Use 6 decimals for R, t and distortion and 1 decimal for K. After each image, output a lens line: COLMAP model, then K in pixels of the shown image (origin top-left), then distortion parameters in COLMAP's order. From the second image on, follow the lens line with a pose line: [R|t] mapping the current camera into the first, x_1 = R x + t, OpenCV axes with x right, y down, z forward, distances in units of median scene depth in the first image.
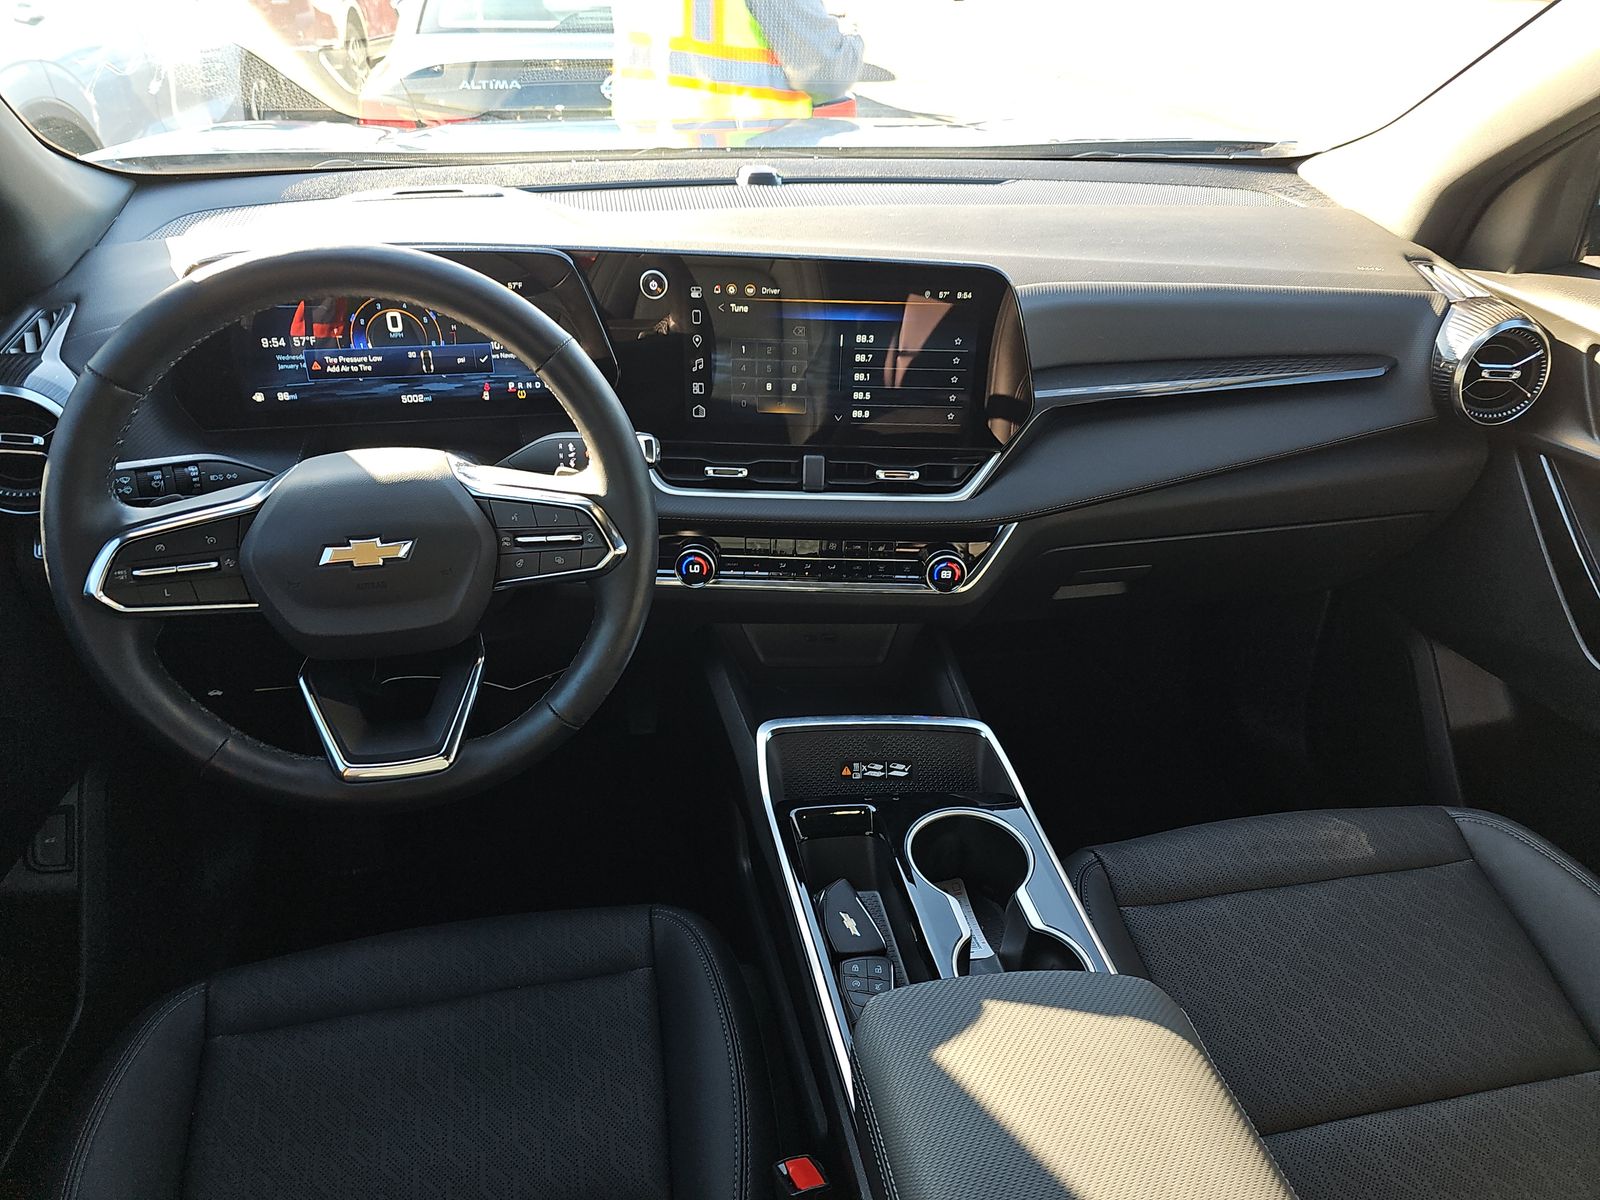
lens RADIAL K [[1049.6, 0, 810.3], [0, 1049.6, 633.4], [0, 0, 1]] dist [0.030496, -0.016296]
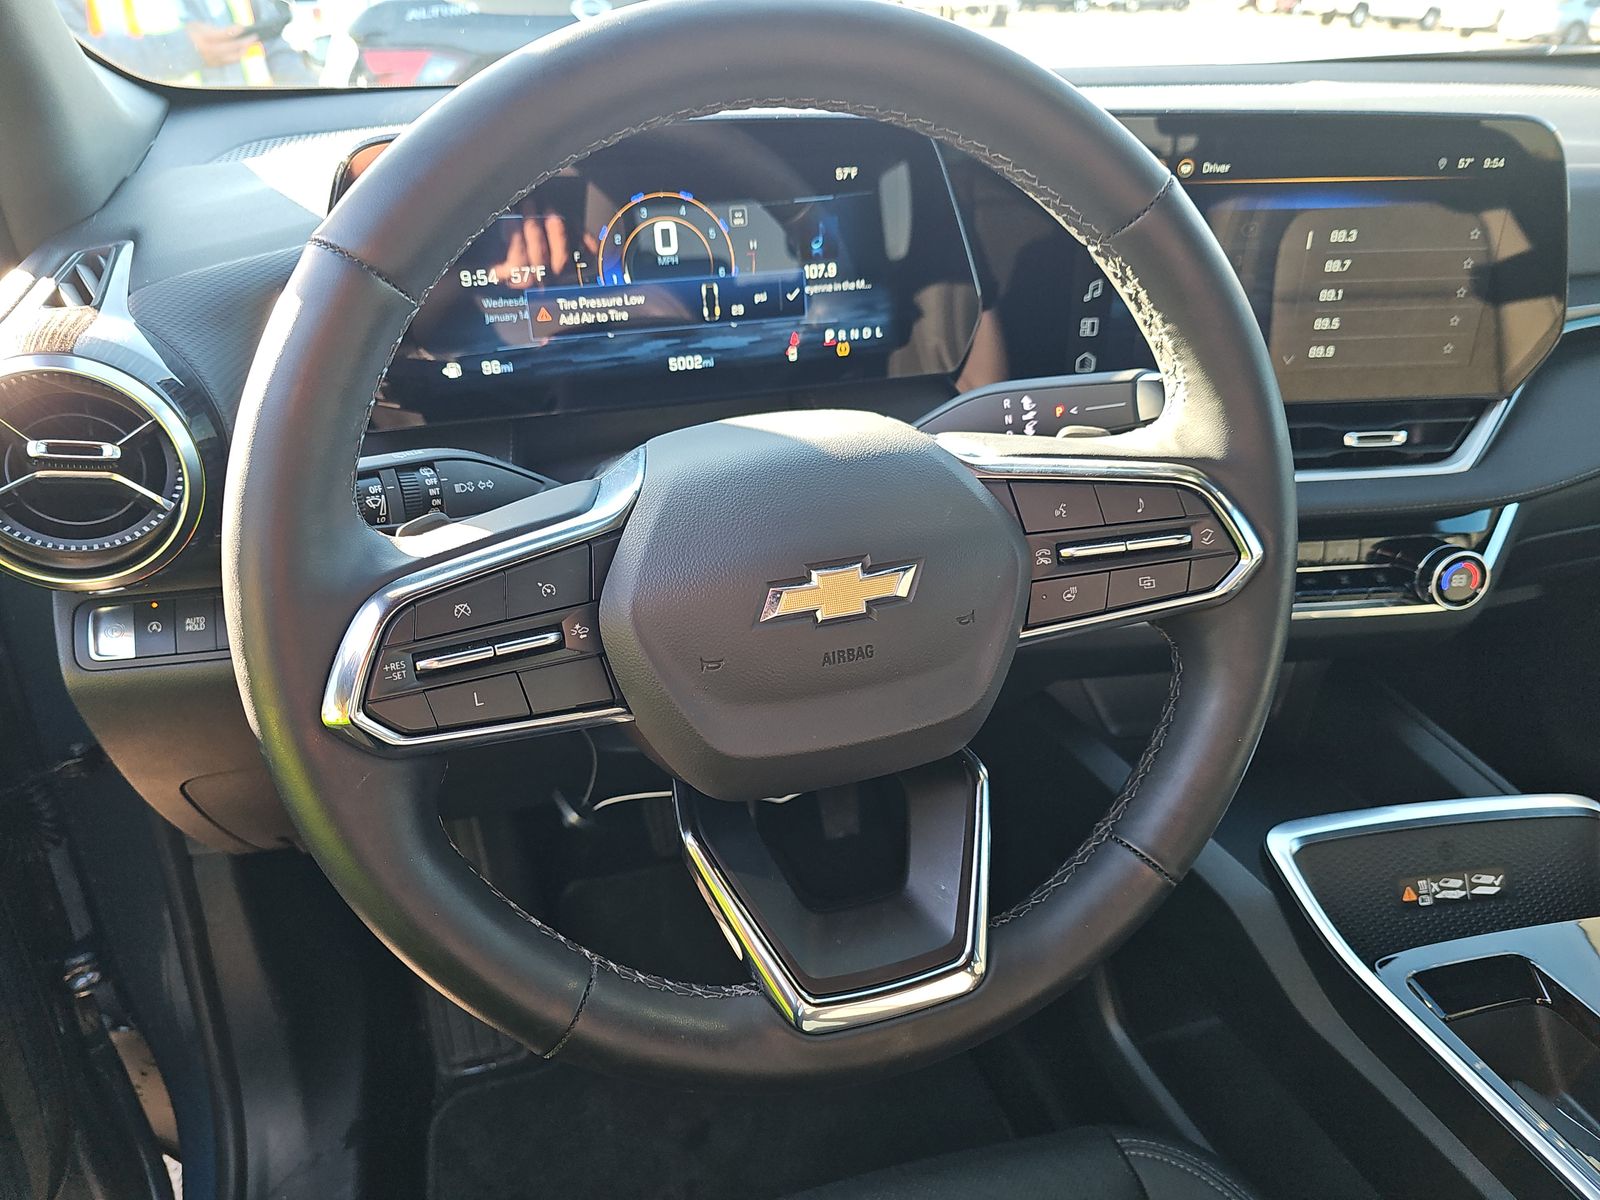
lens RADIAL K [[1049.6, 0, 794.7], [0, 1049.6, 631.4], [0, 0, 1]] dist [0.030496, -0.016296]
pose [[0.994984, -0.075311, 0.065847, -0.375038], [0.078398, 0.995877, -0.045626, -0.028107], [-0.062139, 0.050560, 0.996786, 0.382387]]
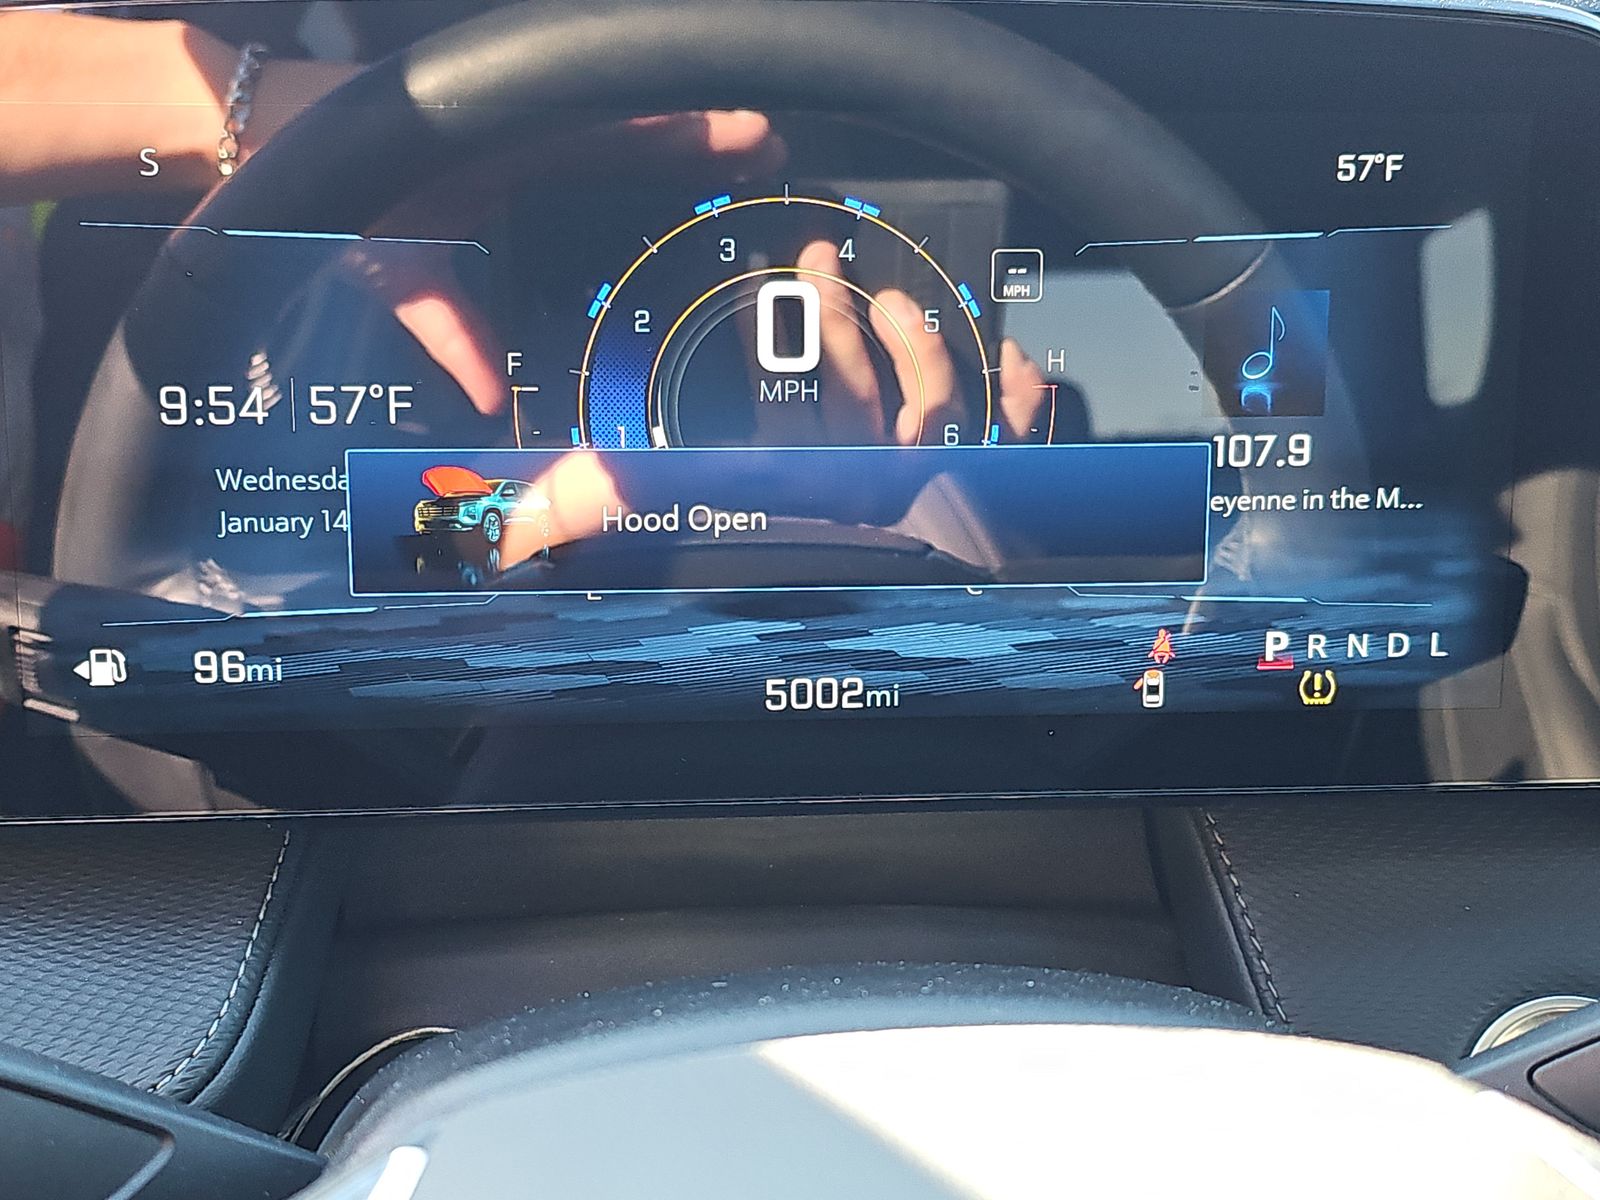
lens RADIAL K [[1049.6, 0, 794.2], [0, 1049.6, 590.2], [0, 0, 1]] dist [0.030496, -0.016296]
pose [[0.989410, 0.015938, -0.144271, -0.360814], [-0.061817, 0.945574, -0.319483, -0.180310], [0.131327, 0.325018, 0.936545, 0.821762]]
